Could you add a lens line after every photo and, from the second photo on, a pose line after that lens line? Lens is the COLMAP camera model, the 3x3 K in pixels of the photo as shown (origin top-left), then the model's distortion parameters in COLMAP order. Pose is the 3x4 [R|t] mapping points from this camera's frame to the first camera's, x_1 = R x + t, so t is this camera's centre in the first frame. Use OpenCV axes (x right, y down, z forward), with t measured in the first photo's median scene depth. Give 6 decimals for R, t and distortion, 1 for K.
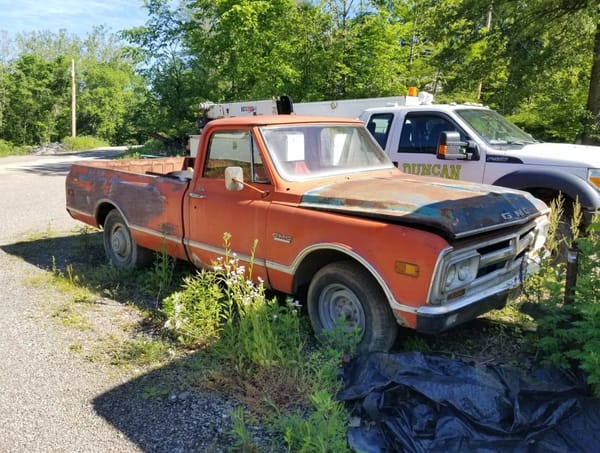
lens RADIAL K [[485.1, 0, 300.0], [0, 485.1, 226.5], [0, 0, 1]] dist [0.009989, -0.000275]
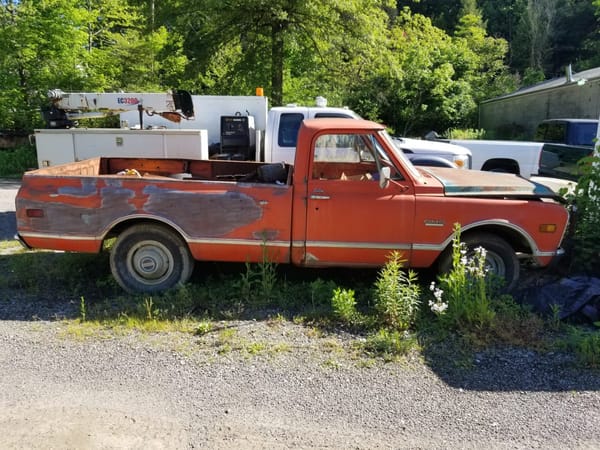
lens RADIAL K [[438.7, 0, 299.8], [0, 438.7, 234.6], [0, 0, 1]] dist [0.008732, -0.000695]
pose [[0.739882, -0.155524, 0.654513, -0.858503], [0.113793, 0.987824, 0.106089, -0.087334], [-0.663043, -0.004014, 0.748571, 0.321447]]
